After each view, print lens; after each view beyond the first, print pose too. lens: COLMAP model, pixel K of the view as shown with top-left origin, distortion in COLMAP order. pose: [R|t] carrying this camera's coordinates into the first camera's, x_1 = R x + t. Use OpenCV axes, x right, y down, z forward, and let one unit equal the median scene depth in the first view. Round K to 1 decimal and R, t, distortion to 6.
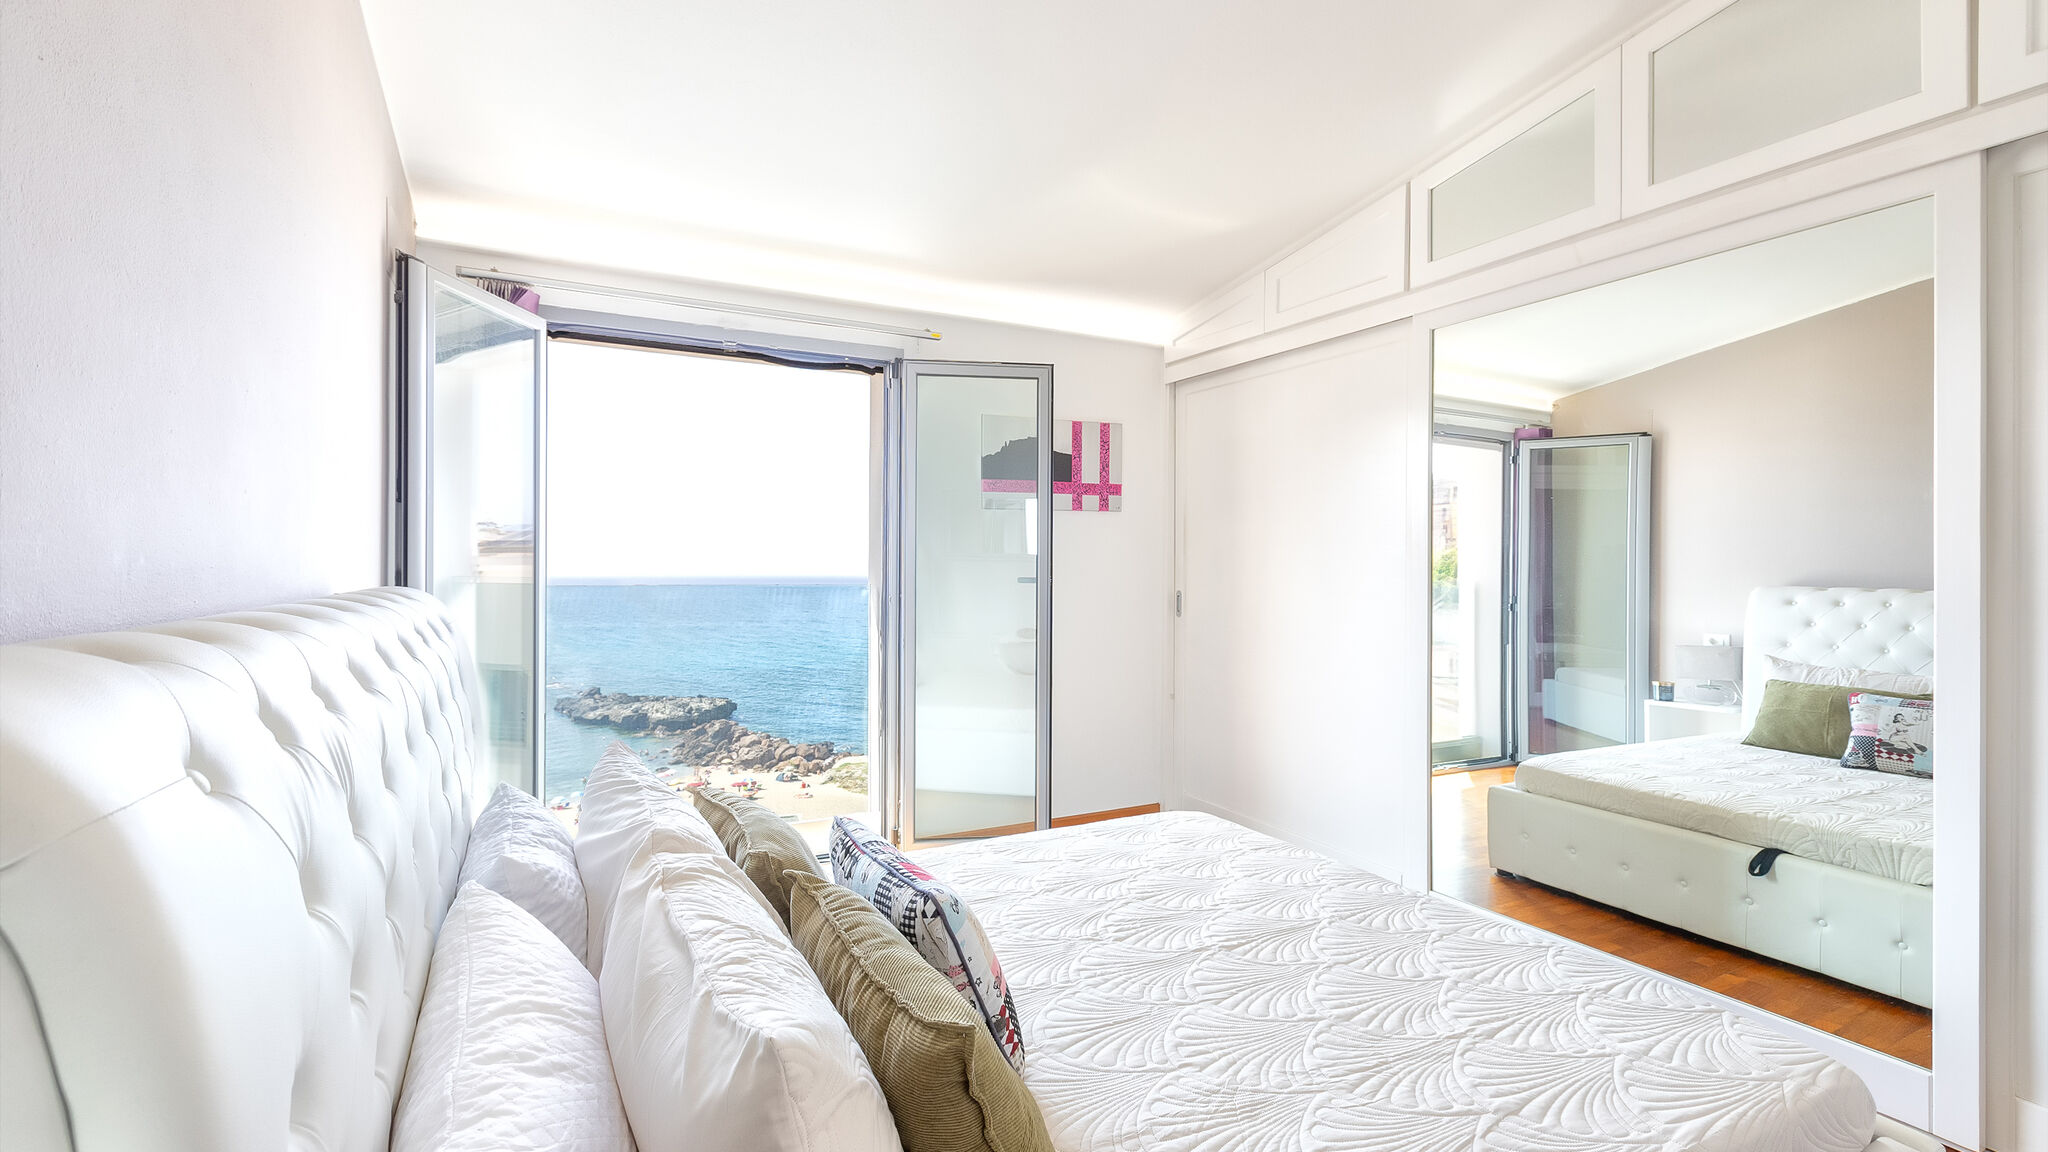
lens RADIAL K [[921.6, 0, 1020.2], [0, 921.6, 563.5], [0, 0, 1]] dist [0.011491, 0.000440]
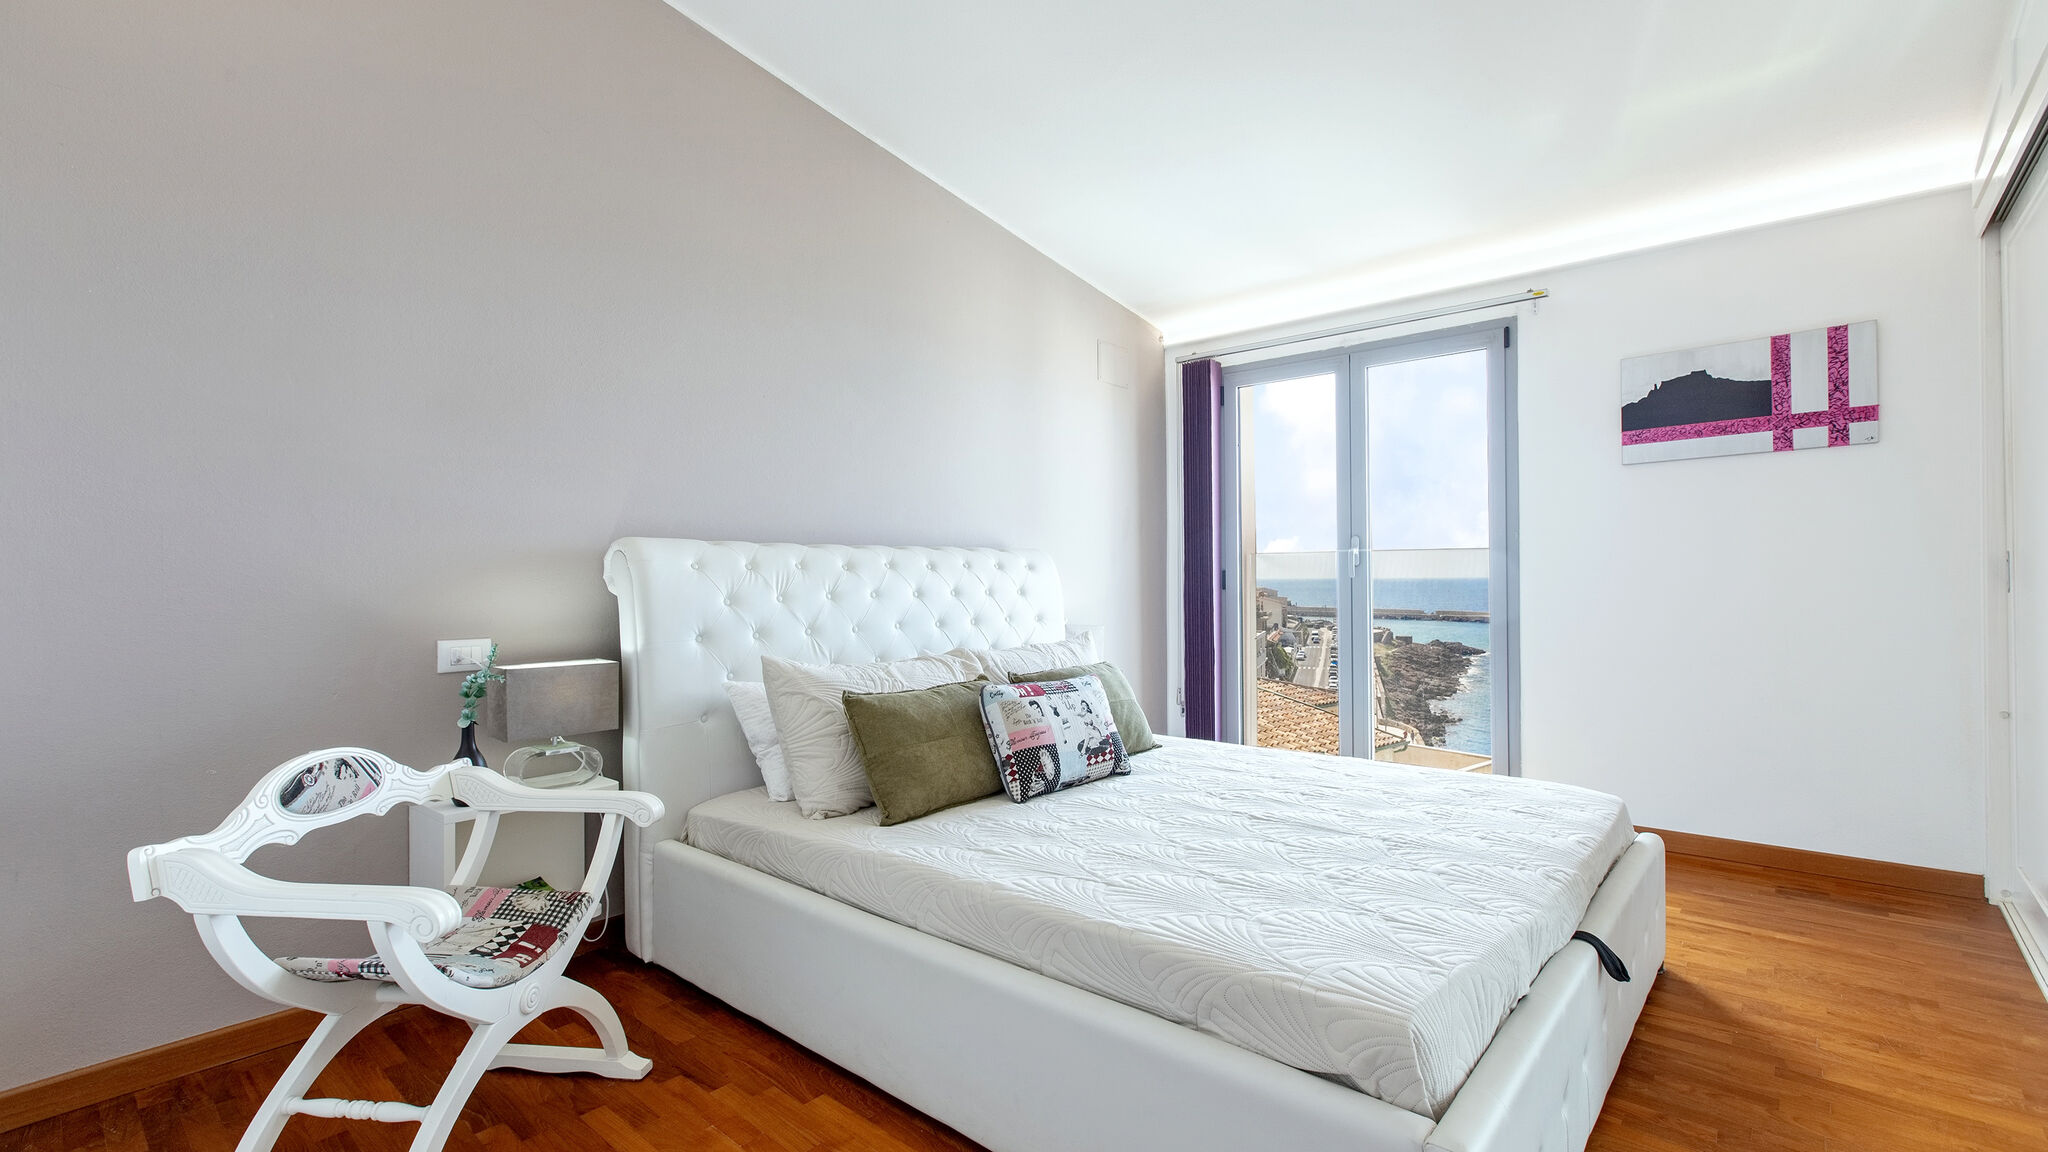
lens RADIAL K [[923.3, 0, 1021.8], [0, 923.3, 570.7], [0, 0, 1]] dist [0.010589, 0.000314]
pose [[0.348226, -0.013325, -0.937316, 1.058210], [0.009899, 0.999895, -0.010537, 0.083891], [0.937358, -0.005610, 0.348322, 0.242058]]
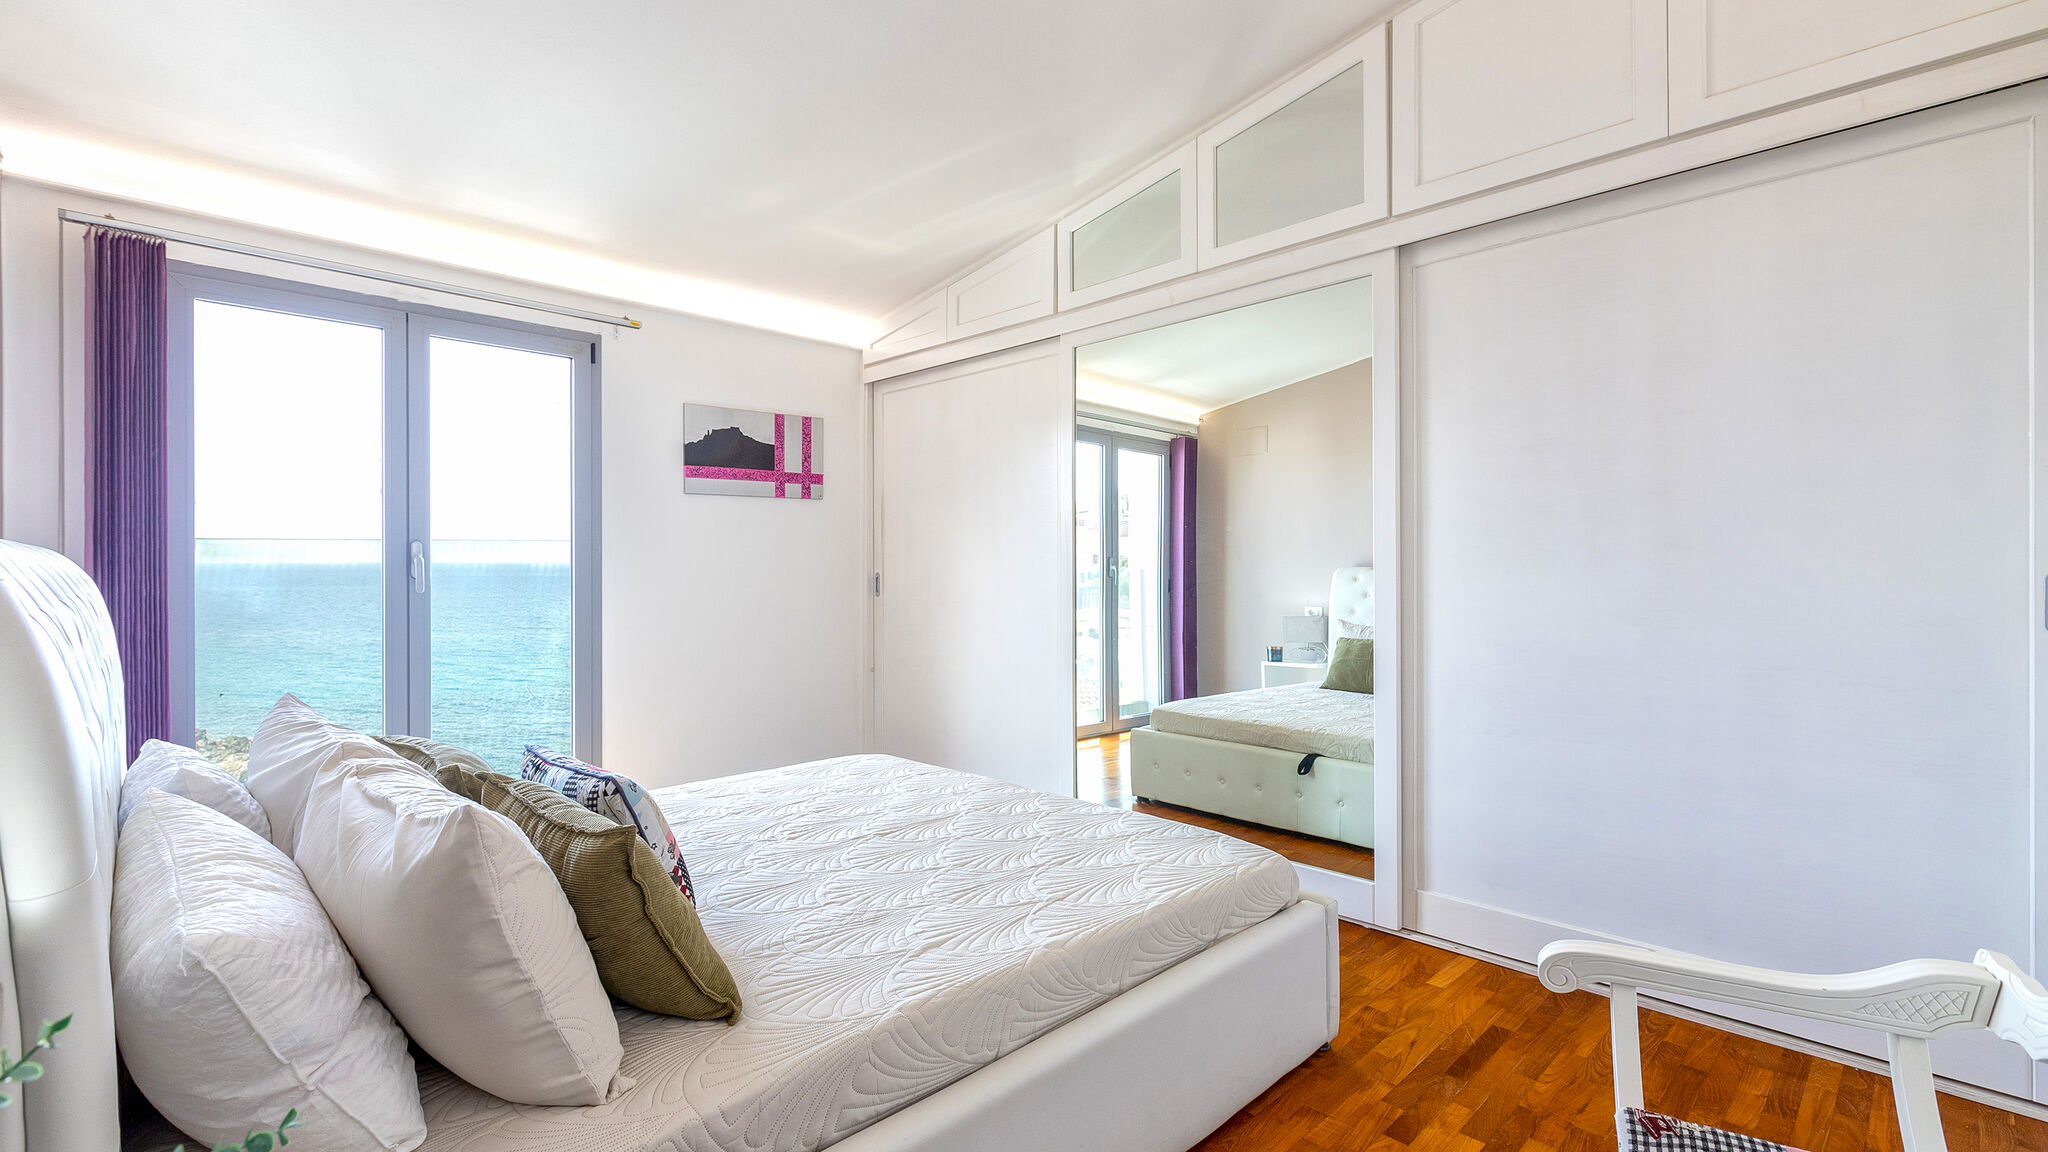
lens RADIAL K [[923.3, 0, 1021.8], [0, 923.3, 570.7], [0, 0, 1]] dist [0.010589, 0.000314]
pose [[0.958764, -0.007361, 0.284109, 0.047242], [0.007262, 0.999973, 0.001402, 0.052408], [-0.284111, 0.000719, 0.958791, -0.199916]]
